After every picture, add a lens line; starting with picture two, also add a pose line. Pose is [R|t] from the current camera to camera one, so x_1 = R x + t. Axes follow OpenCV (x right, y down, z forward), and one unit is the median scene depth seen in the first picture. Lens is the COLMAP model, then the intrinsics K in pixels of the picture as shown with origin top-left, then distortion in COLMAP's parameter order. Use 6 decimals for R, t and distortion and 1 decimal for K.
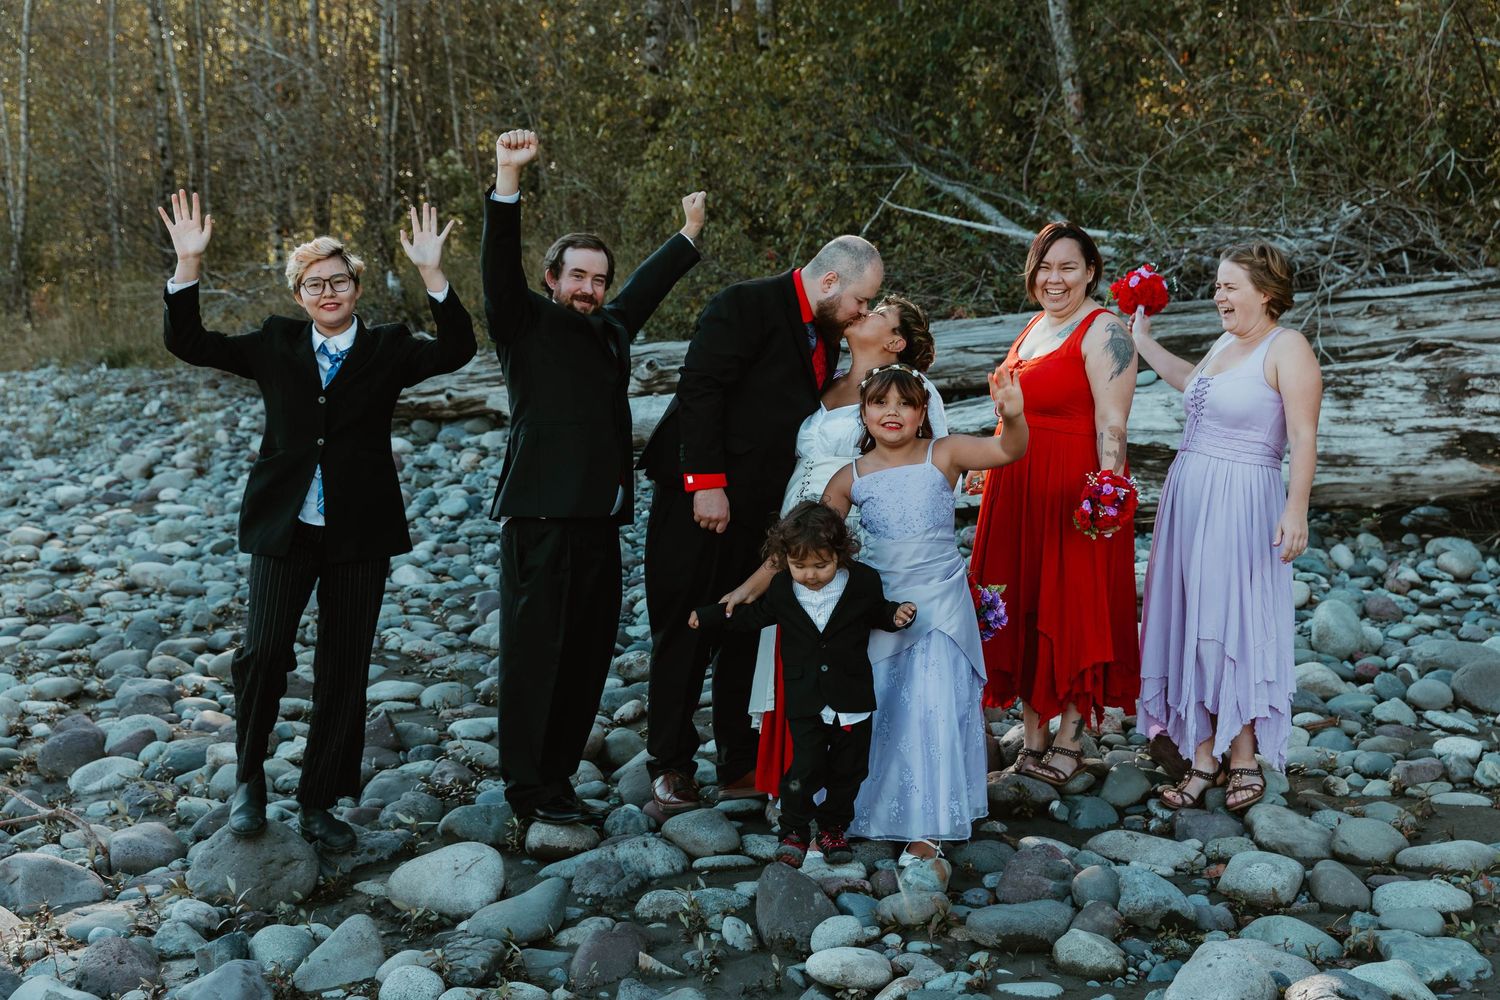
lens RADIAL K [[1771.0, 0, 750.0], [0, 1771.0, 500.0], [0, 0, 1]] dist [-0.001550, 0.052260]
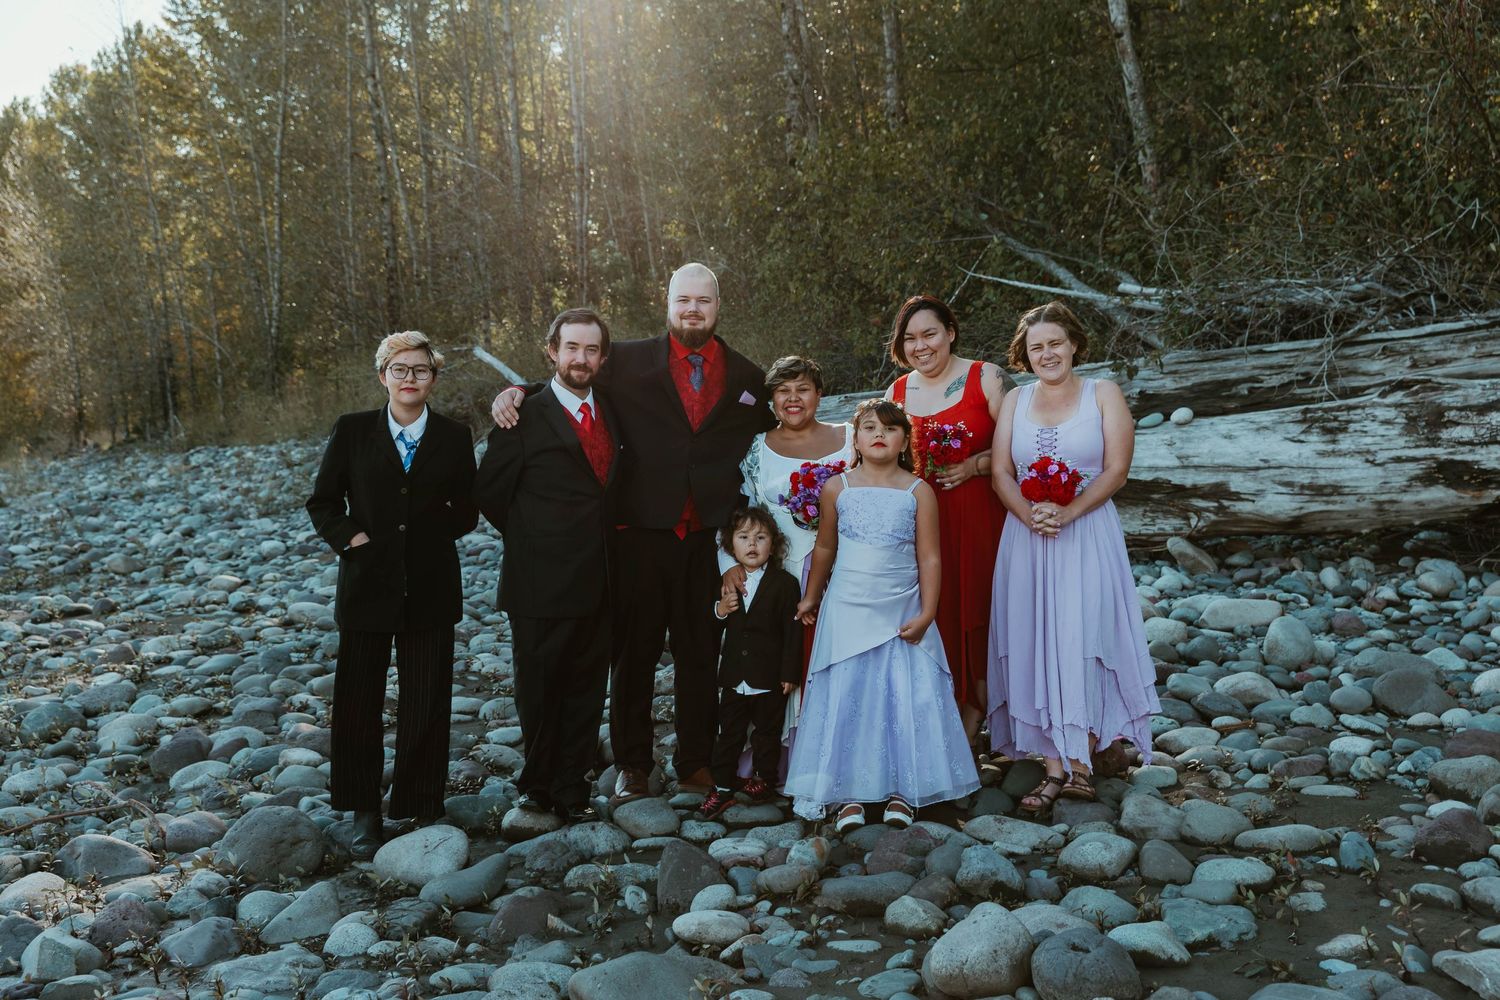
lens RADIAL K [[1608.2, 0, 750.0], [0, 1608.2, 500.0], [0, 0, 1]] dist [0.039422, -0.009860]
pose [[0.991487, -0.023976, -0.127977, 0.109300], [0.020234, 0.999331, -0.030458, 0.006942], [0.128621, 0.027609, 0.991309, -0.030896]]
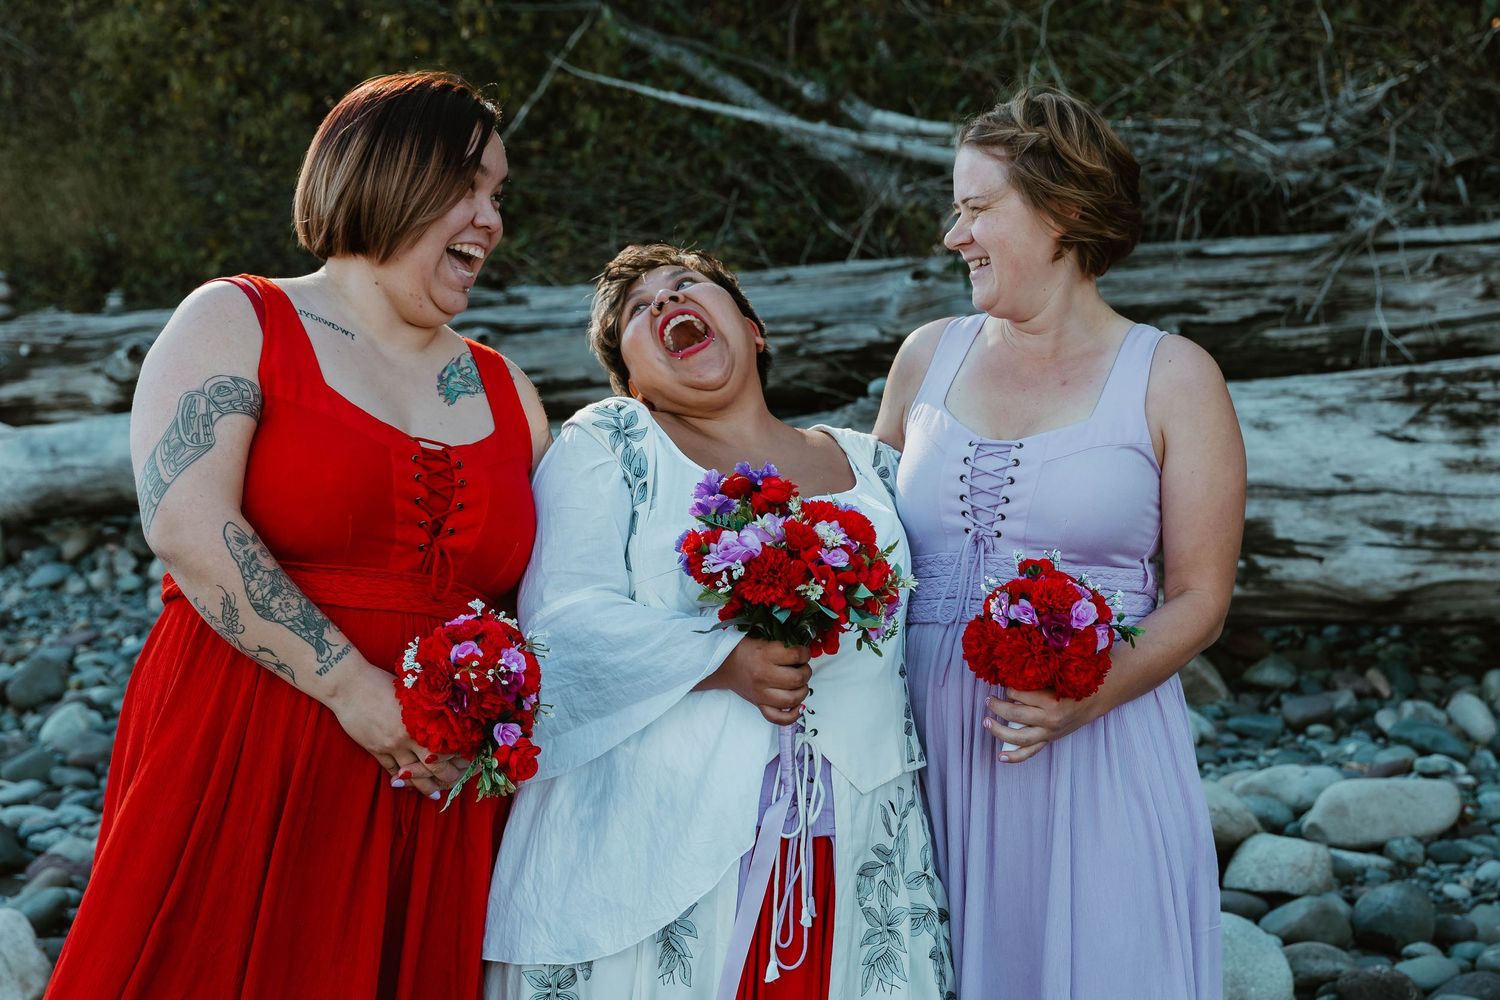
lens RADIAL K [[2564.4, 0, 896.5], [0, 2564.4, 560.2], [0, 0, 1]] dist [0.004992, 0.072090]
pose [[0.972962, -0.015095, 0.230470, -0.017262], [0.013404, 0.999871, 0.008899, -0.025486], [-0.230575, -0.005569, 0.973039, 0.277669]]
